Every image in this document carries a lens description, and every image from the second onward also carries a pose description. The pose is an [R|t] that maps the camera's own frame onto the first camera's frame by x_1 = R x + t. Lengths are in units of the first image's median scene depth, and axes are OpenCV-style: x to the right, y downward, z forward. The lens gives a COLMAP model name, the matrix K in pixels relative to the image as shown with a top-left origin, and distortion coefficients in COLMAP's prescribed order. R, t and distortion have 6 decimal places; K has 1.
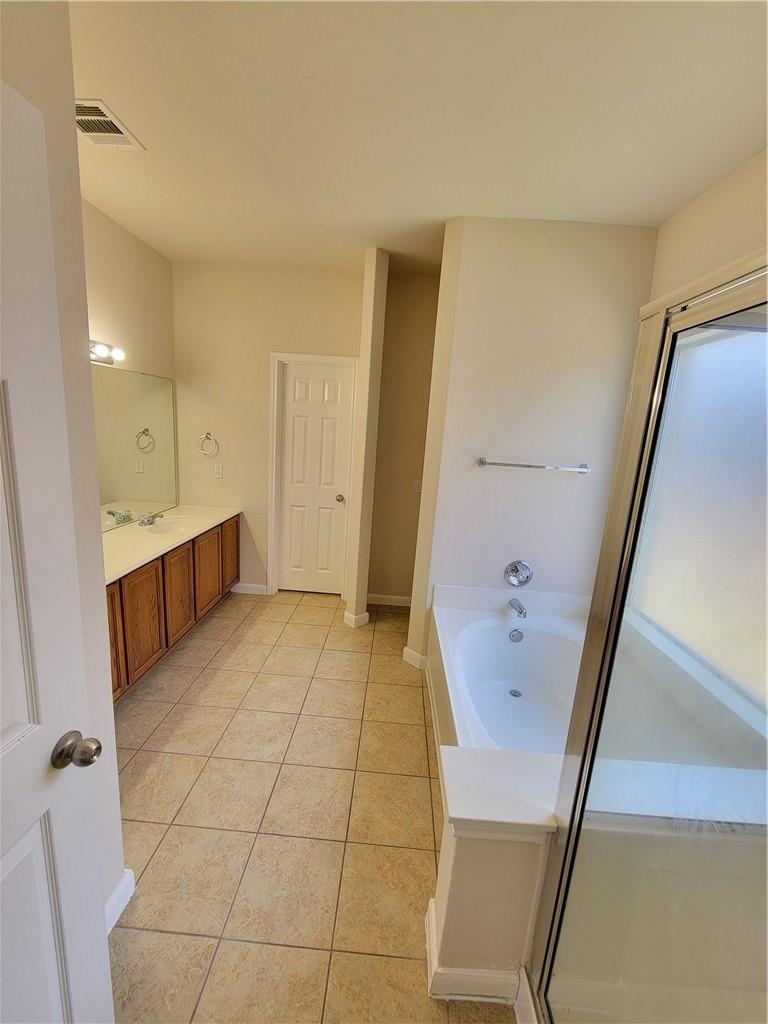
lens RADIAL K [[420.9, 0, 381.9], [0, 420.9, 508.4], [0, 0, 1]] dist [-0.001642, -0.001253]
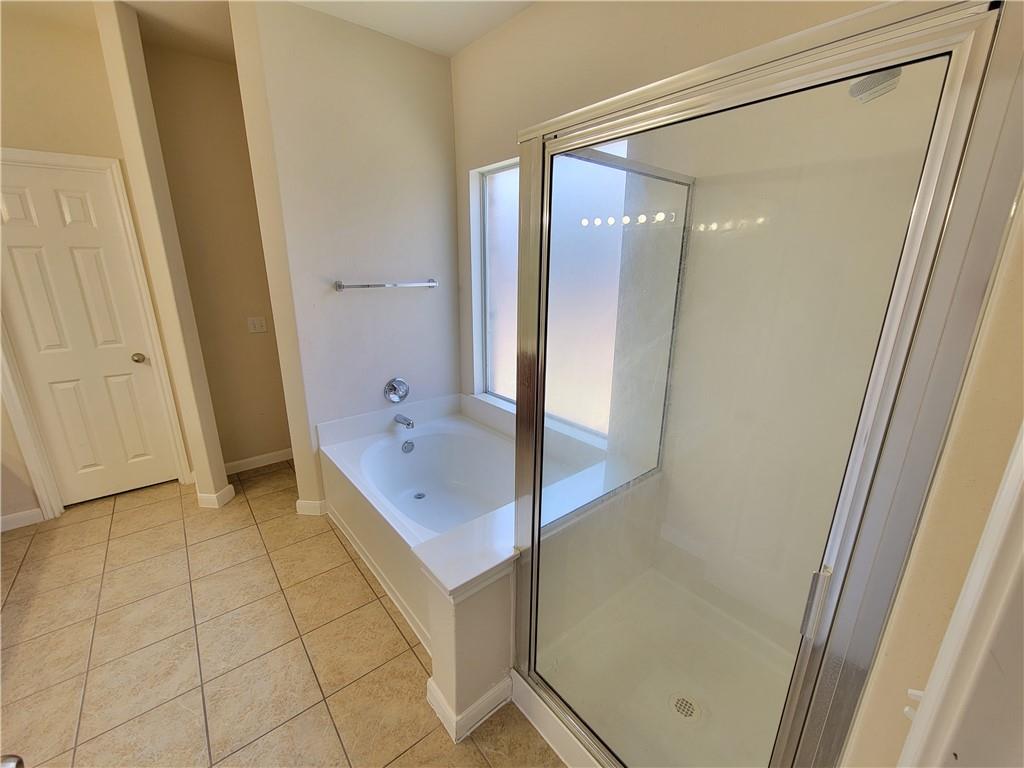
lens RADIAL K [[420.9, 0, 511.2], [0, 420.9, 384.7], [0, 0, 1]] dist [-0.001642, -0.001253]
pose [[0.747375, -0.243192, 0.618294, -0.113658], [0.172589, 0.969719, 0.172797, 0.009817], [-0.641595, -0.022434, 0.766716, 0.012653]]
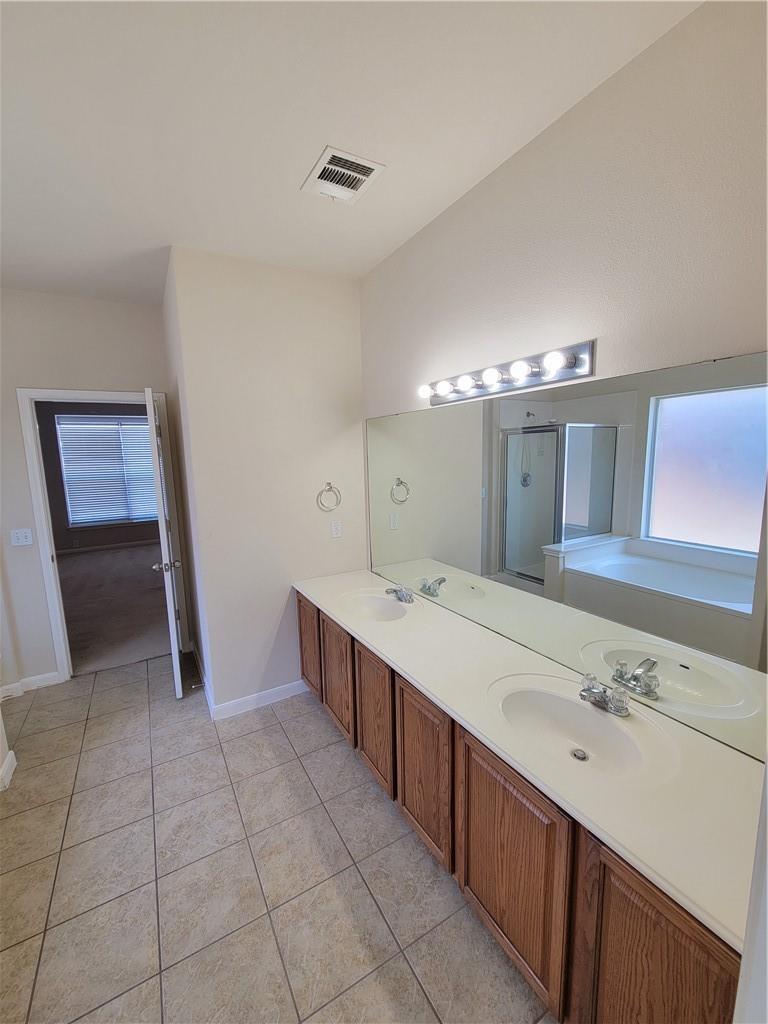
lens RADIAL K [[420.9, 0, 389.2], [0, 420.9, 514.8], [0, 0, 1]] dist [-0.001642, -0.001253]
pose [[-0.839651, 0.038827, -0.541737, -0.146008], [-0.133557, 0.952054, 0.275238, -0.305235], [0.526450, 0.303457, -0.794207, 1.397163]]
